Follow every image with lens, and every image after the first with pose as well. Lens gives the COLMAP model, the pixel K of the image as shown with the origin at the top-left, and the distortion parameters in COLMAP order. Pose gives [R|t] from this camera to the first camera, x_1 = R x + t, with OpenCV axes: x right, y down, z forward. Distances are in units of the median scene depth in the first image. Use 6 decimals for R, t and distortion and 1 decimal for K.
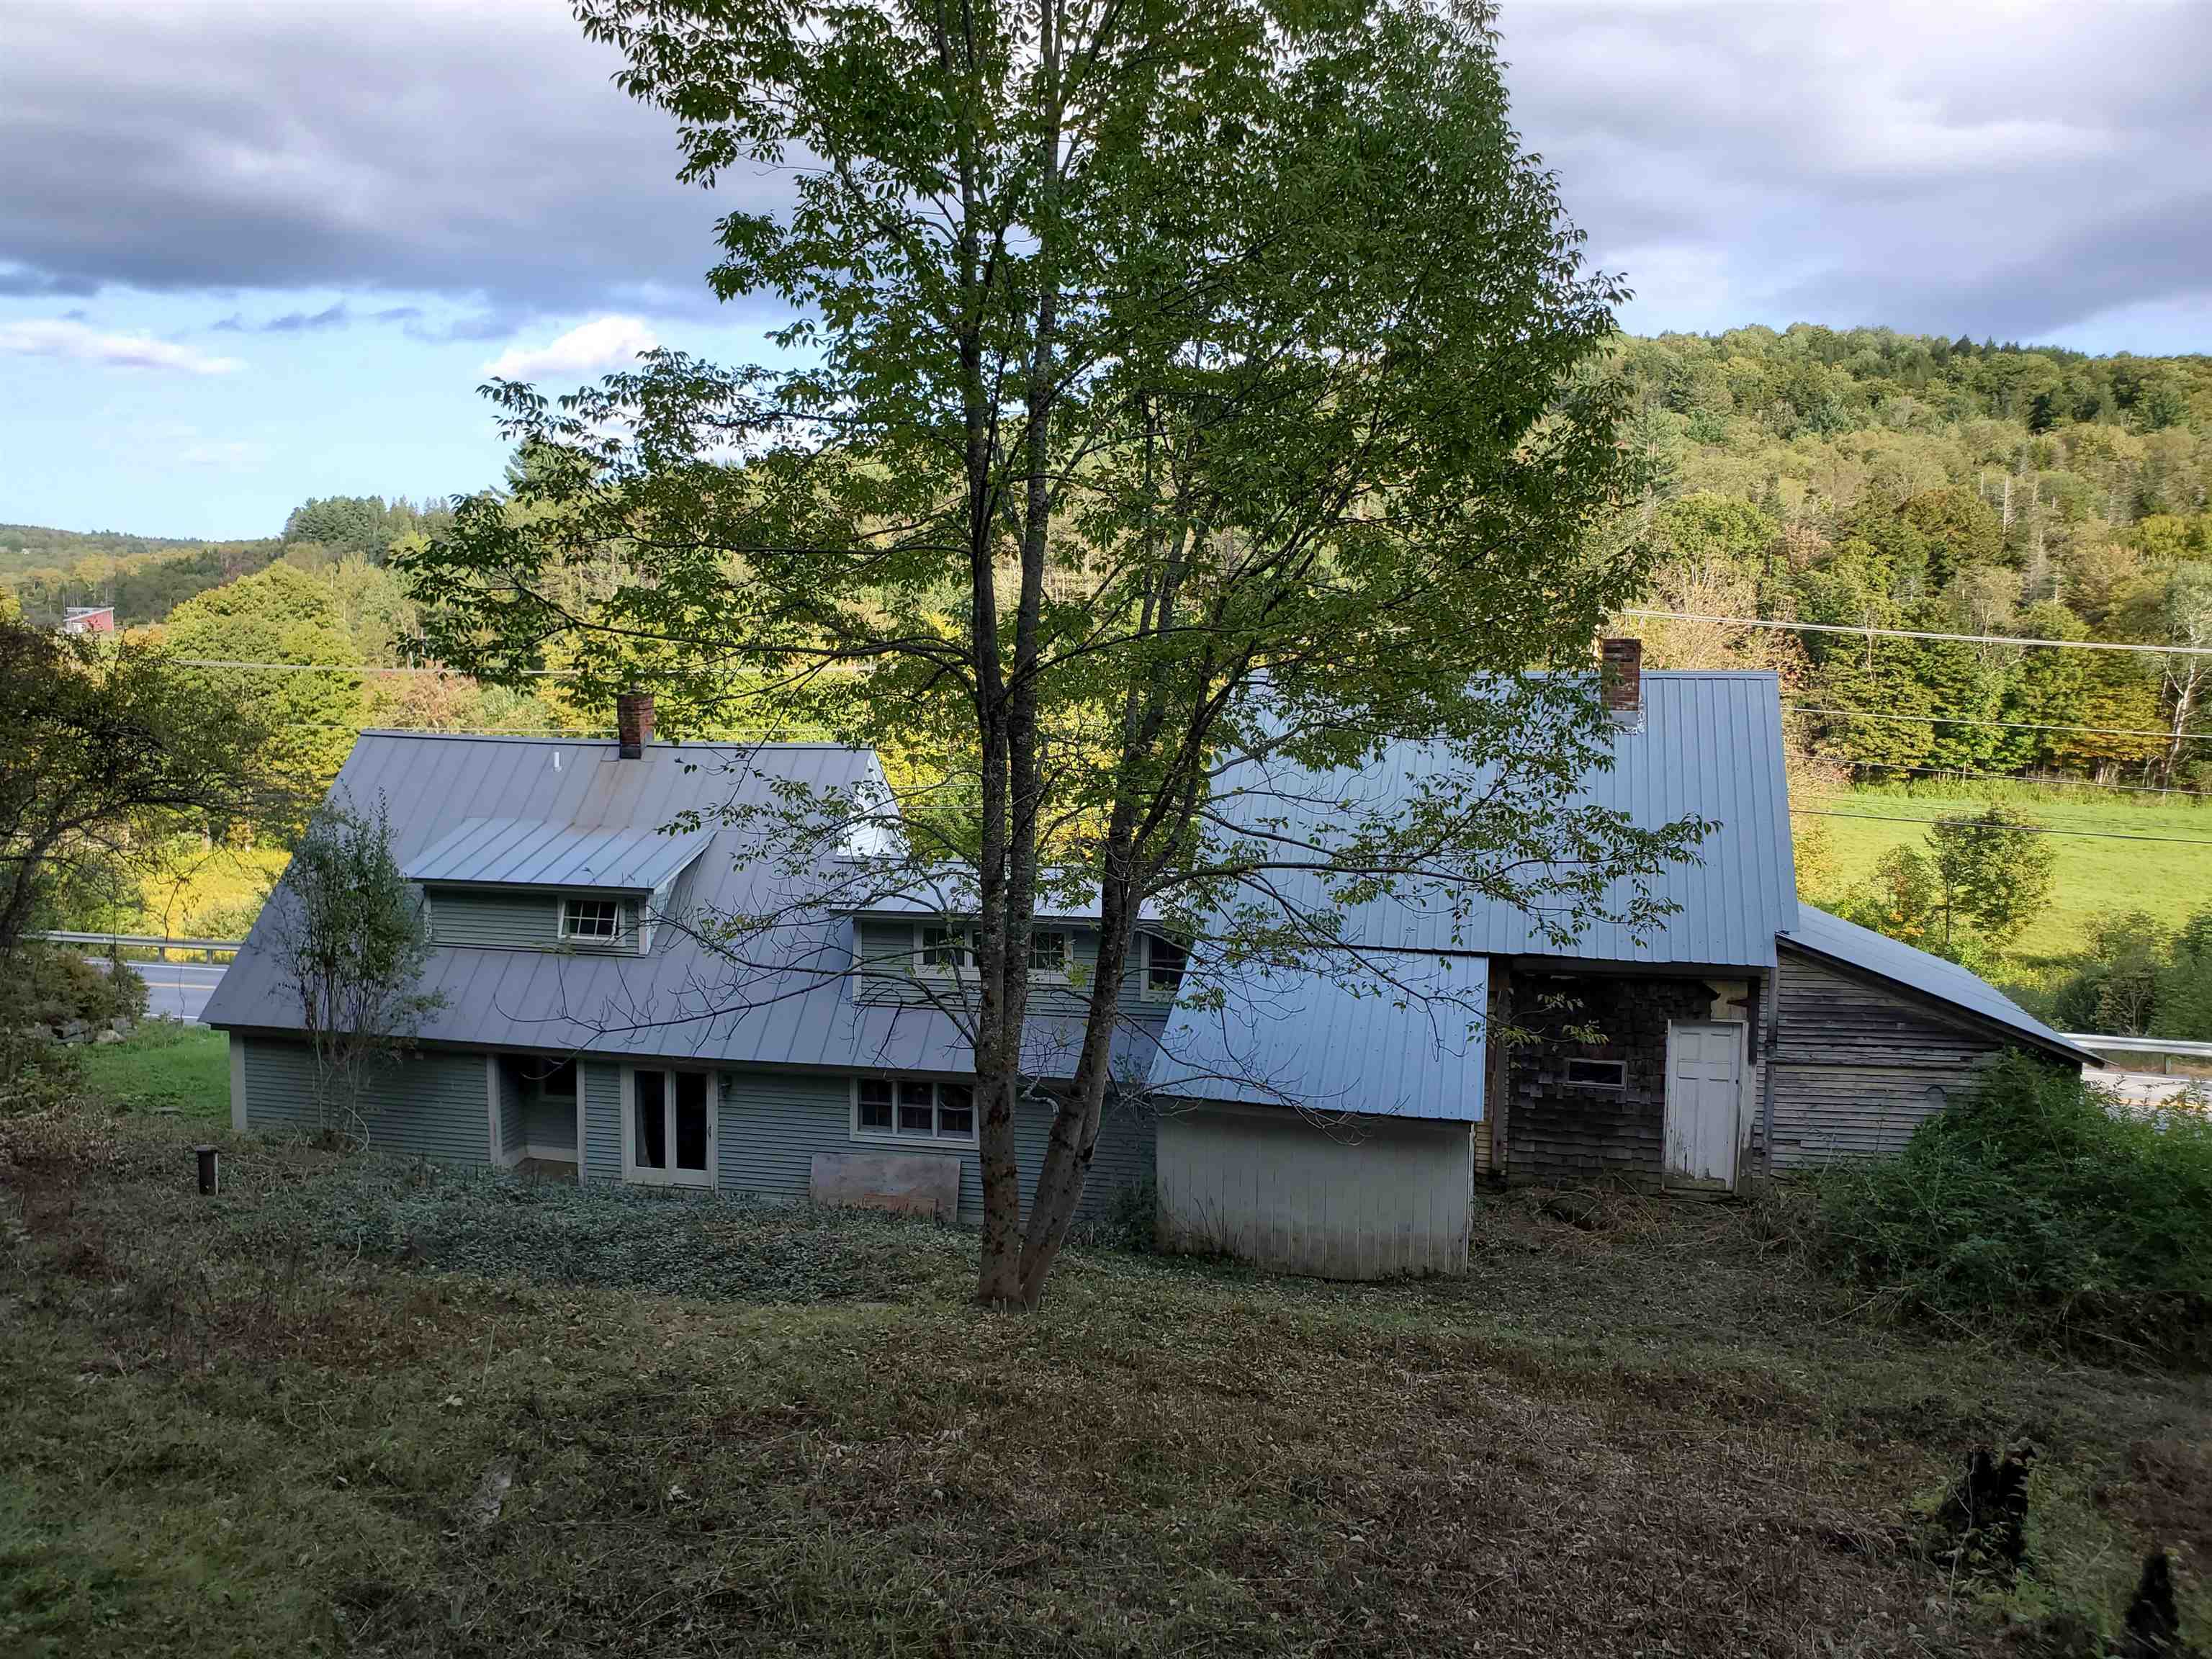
lens RADIAL K [[1729.1, 0, 1103.4], [0, 1729.1, 826.9], [0, 0, 1]] dist [0.005564, 0.007371]
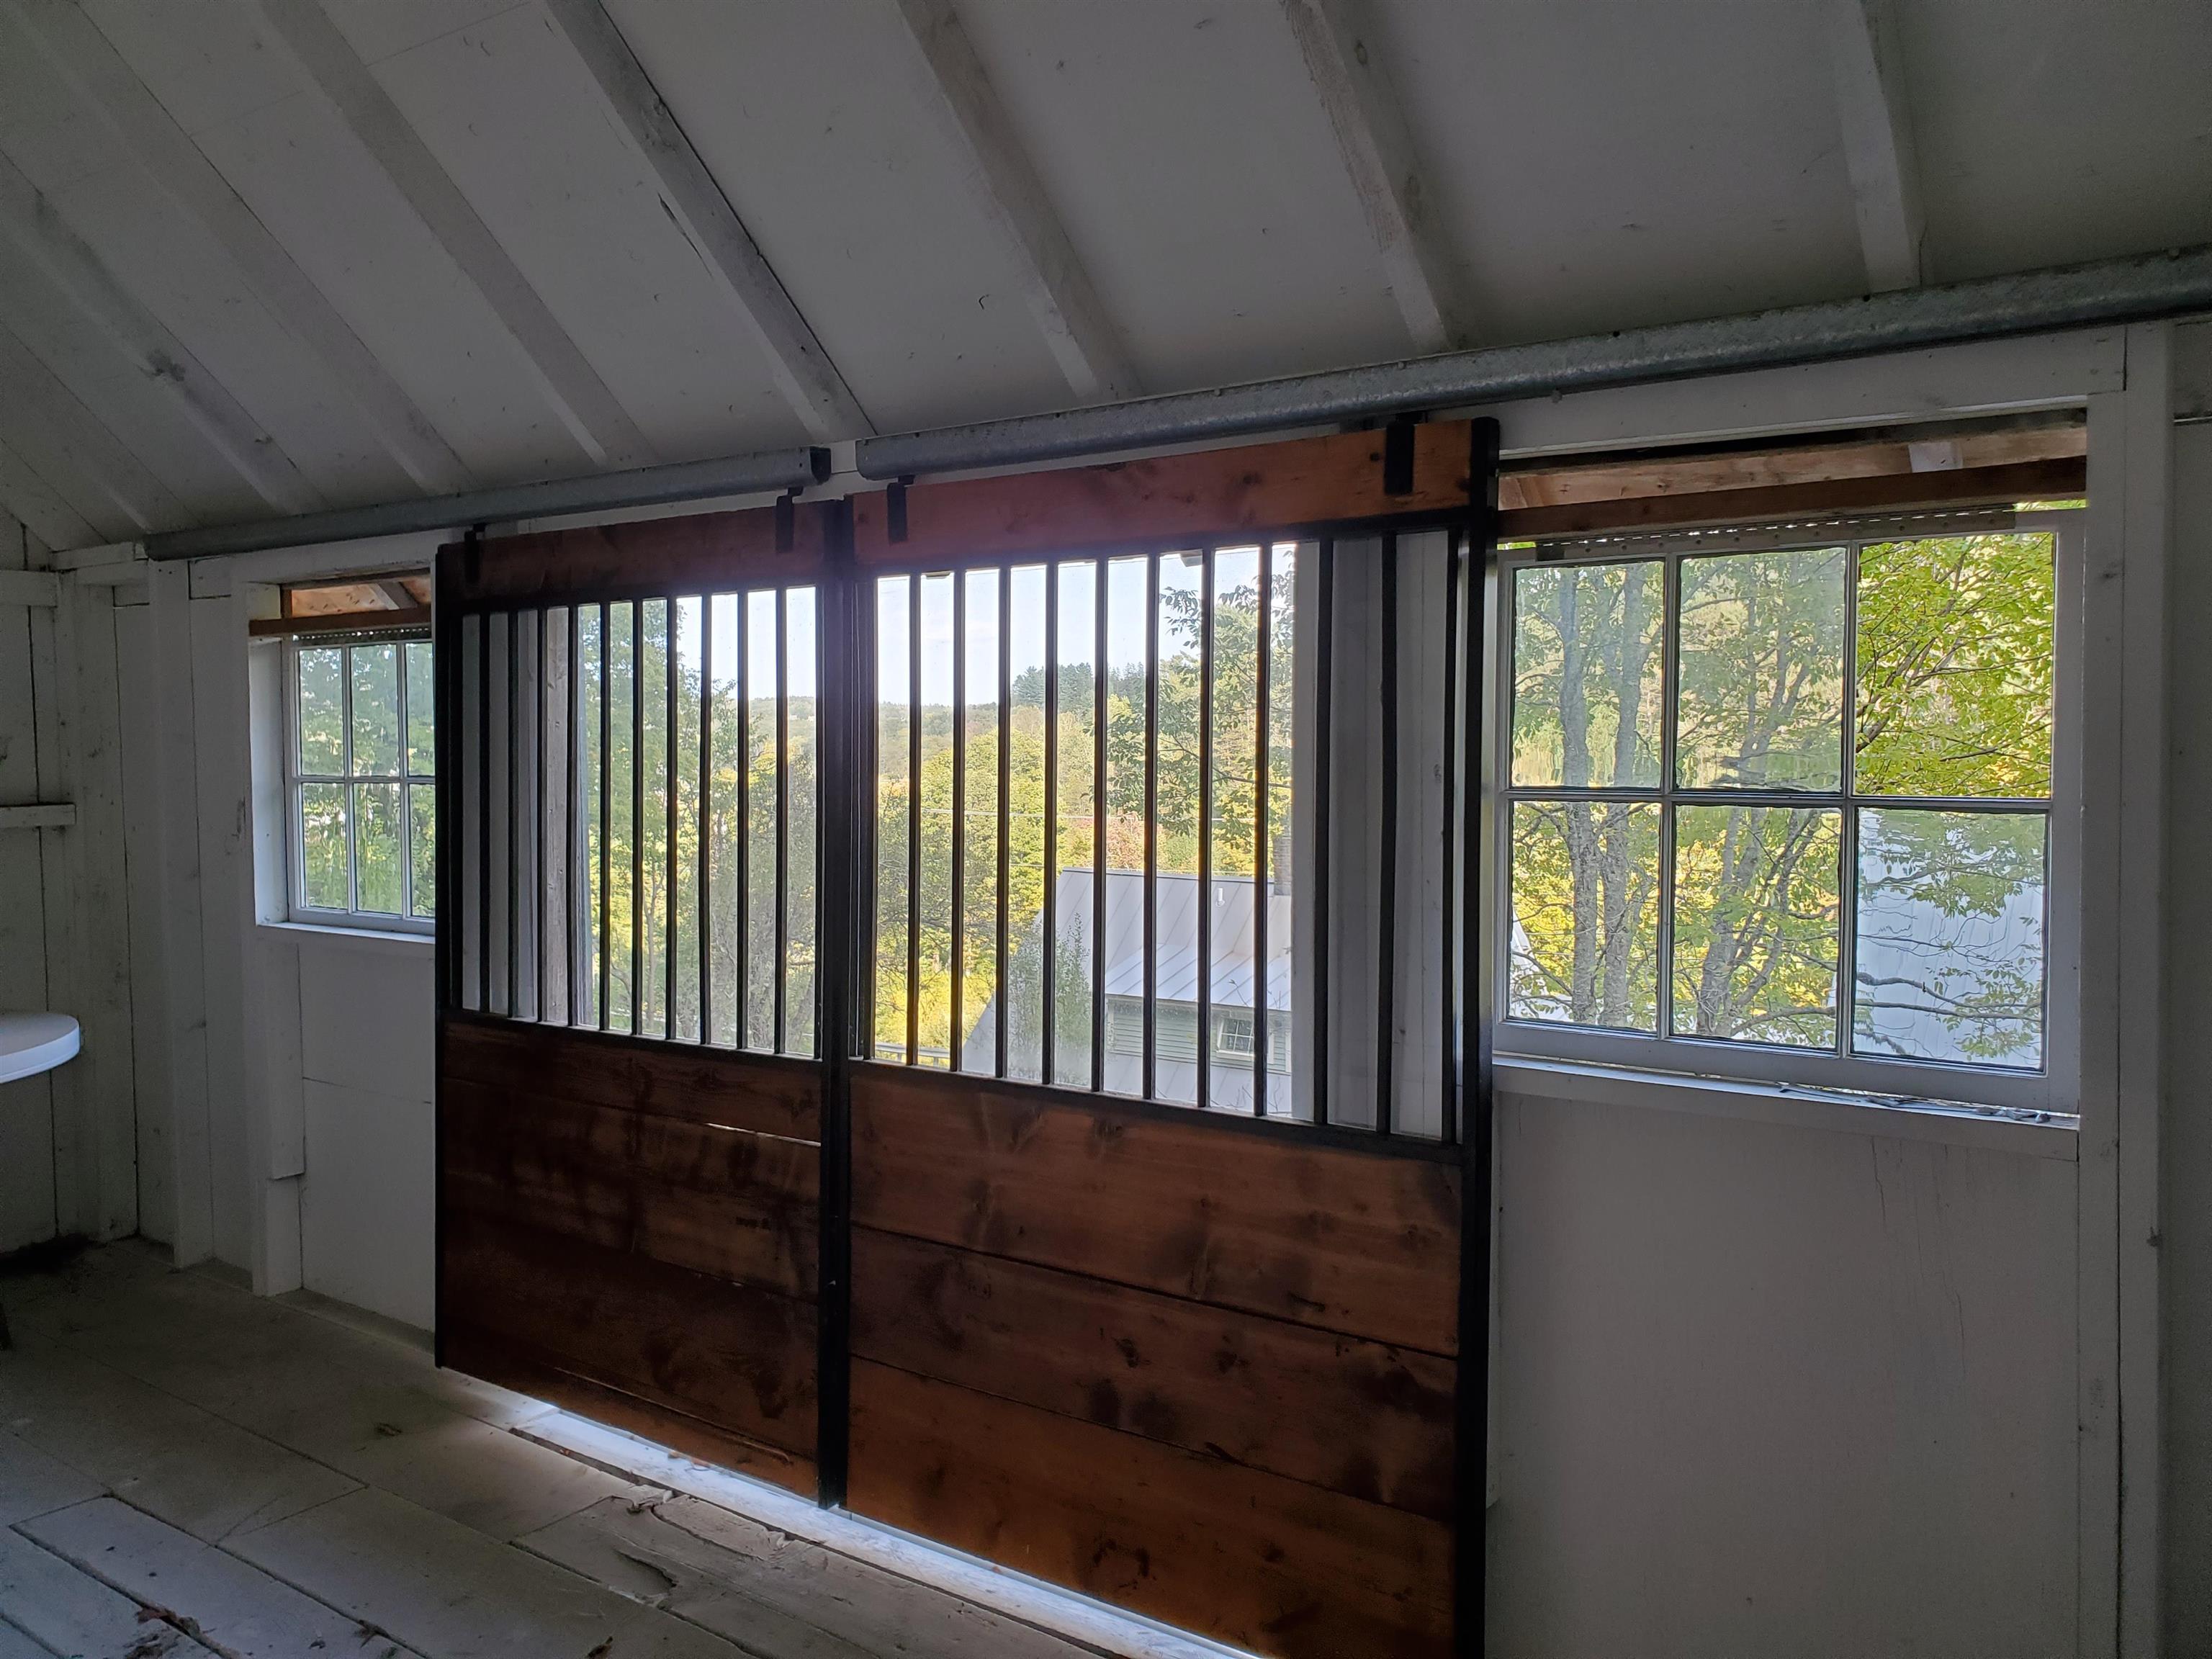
lens RADIAL K [[1729.1, 0, 1105.5], [0, 1729.1, 830.4], [0, 0, 1]] dist [0.005564, 0.007371]
pose [[0.927990, 0.003549, -0.372587, 0.069793], [-0.034519, 0.996473, -0.076484, 0.016103], [0.371002, 0.083838, 0.924840, -0.156257]]
